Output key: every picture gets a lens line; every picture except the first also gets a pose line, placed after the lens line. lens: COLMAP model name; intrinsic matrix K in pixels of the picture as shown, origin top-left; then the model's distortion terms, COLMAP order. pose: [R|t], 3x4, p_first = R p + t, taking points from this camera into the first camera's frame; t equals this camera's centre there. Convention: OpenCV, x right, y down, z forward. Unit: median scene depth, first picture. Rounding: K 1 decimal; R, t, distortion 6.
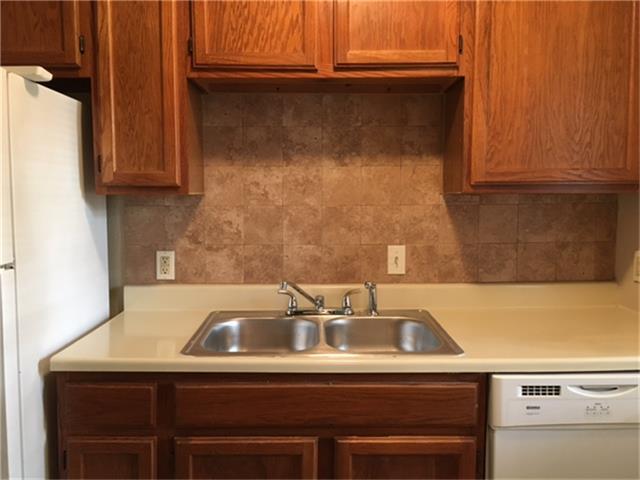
lens RADIAL K [[540.7, 0, 320.2], [0, 540.7, 240.3], [0, 0, 1]] dist [0.000131, 0.000277]
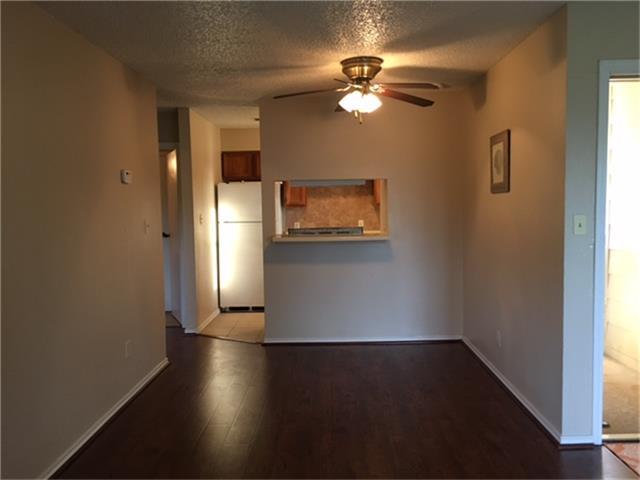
lens RADIAL K [[540.7, 0, 320.3], [0, 540.7, 239.7], [0, 0, 1]] dist [0.000131, 0.000277]
pose [[0.999713, -0.012729, -0.020301, -0.057396], [0.012515, 0.999865, -0.010616, 0.176555], [0.020434, 0.010359, 0.999738, -2.630221]]
